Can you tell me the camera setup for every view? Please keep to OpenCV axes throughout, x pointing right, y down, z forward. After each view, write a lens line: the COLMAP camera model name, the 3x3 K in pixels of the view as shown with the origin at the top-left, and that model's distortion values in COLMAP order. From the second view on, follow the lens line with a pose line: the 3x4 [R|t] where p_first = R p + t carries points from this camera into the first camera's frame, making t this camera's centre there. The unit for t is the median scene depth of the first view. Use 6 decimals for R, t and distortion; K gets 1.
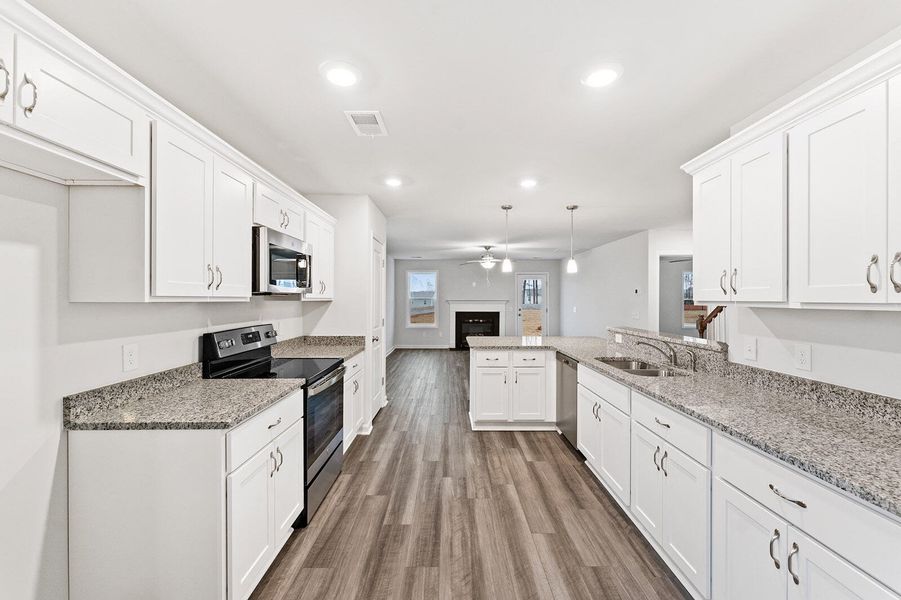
lens RADIAL K [[363.8, 0, 450.0], [0, 363.8, 301.6], [0, 0, 1]] dist [-0.012094, 0.000162]
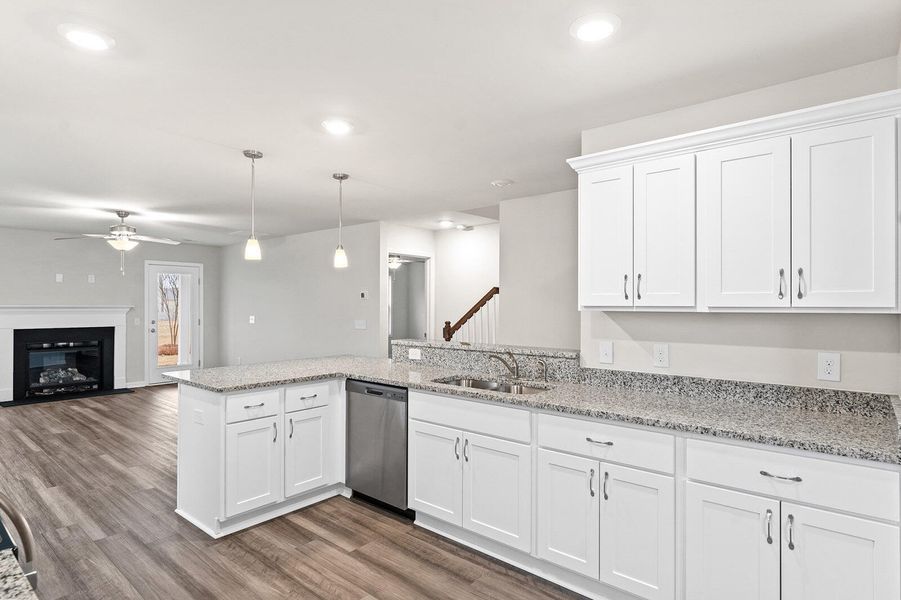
lens RADIAL K [[478.3, 0, 455.4], [0, 478.3, 307.3], [0, 0, 1]] dist [-0.002420, -0.004060]
pose [[0.642145, -0.003851, 0.766573, -0.401292], [0.005146, 0.999987, 0.000713, -0.001240], [-0.766566, 0.003487, 0.642157, 0.371225]]
